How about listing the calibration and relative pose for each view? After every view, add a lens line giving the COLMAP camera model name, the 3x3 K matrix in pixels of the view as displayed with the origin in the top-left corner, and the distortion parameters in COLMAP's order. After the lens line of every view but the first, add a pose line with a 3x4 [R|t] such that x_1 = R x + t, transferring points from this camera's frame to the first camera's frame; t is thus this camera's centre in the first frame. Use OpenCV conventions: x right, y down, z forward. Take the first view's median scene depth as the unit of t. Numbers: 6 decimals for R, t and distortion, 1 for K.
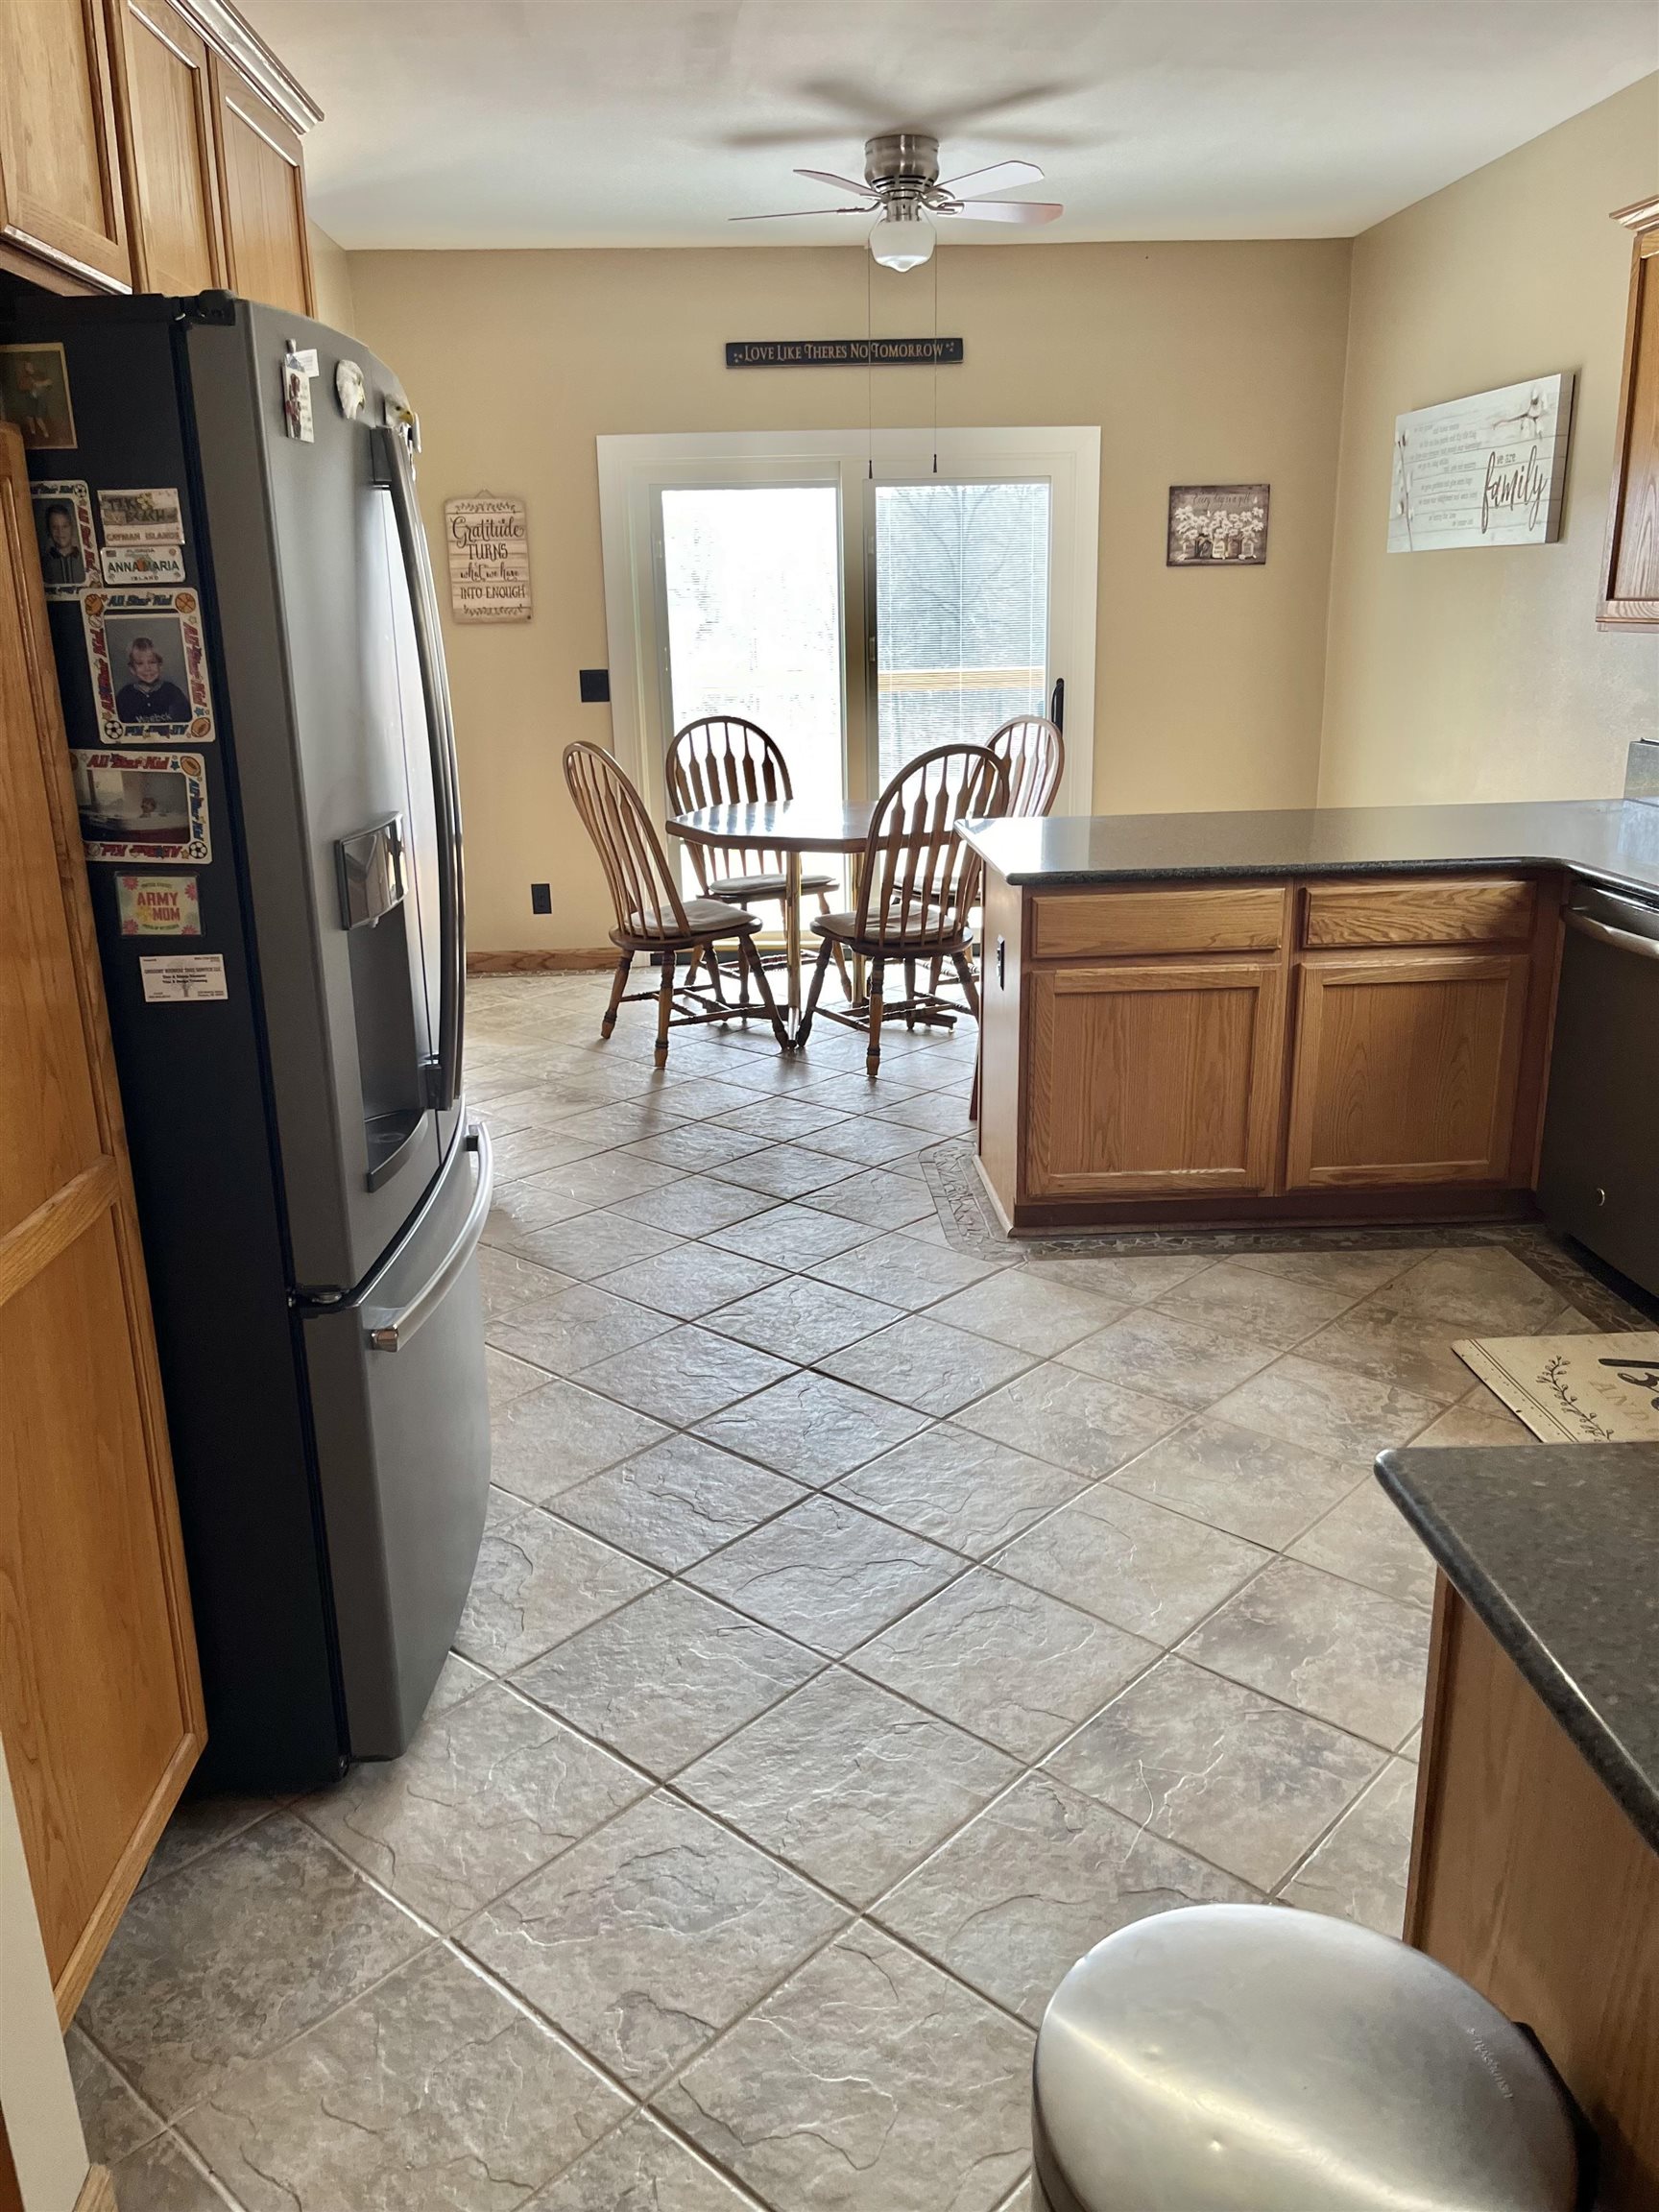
lens RADIAL K [[1679.2, 0, 824.0], [0, 1679.2, 1108.2], [0, 0, 1]] dist [0.035868, -0.014260]
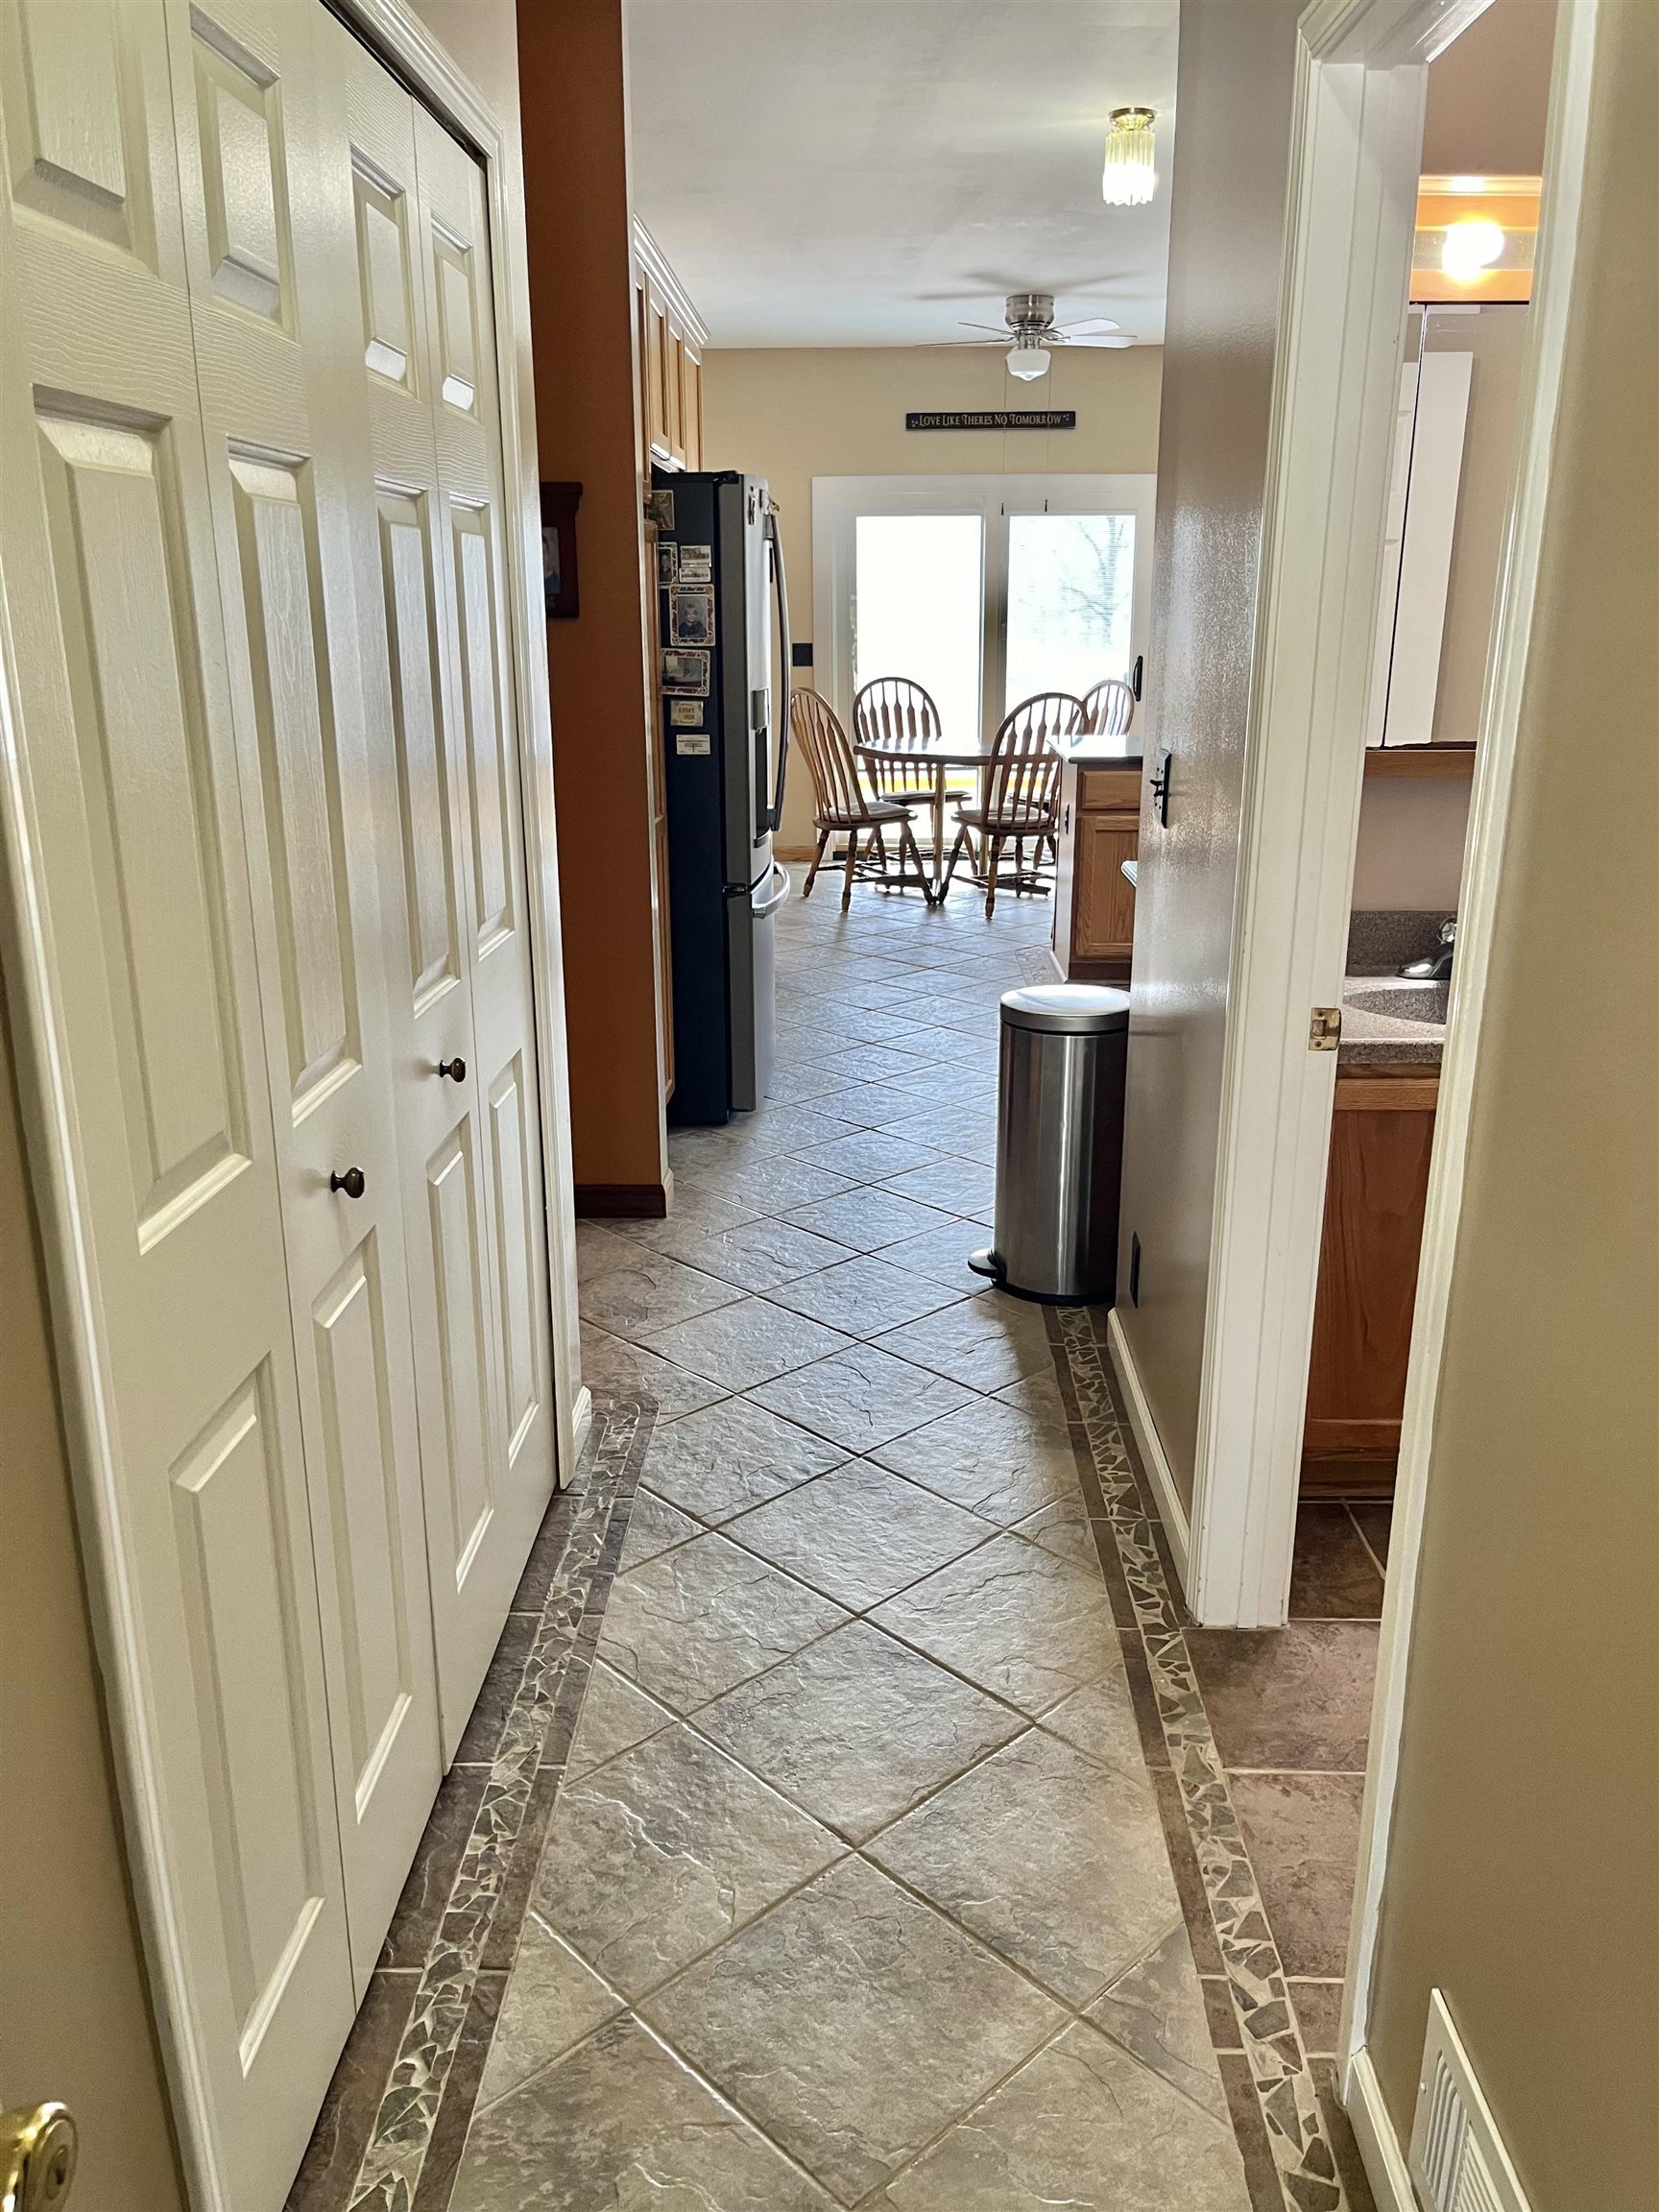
lens RADIAL K [[1679.2, 0, 835.2], [0, 1679.2, 1100.8], [0, 0, 1]] dist [0.035868, -0.014260]
pose [[0.996731, 0.036859, -0.071897, 0.006086], [-0.037092, 0.999310, -0.001907, 0.145648], [0.071777, 0.004568, 0.997410, -0.471513]]
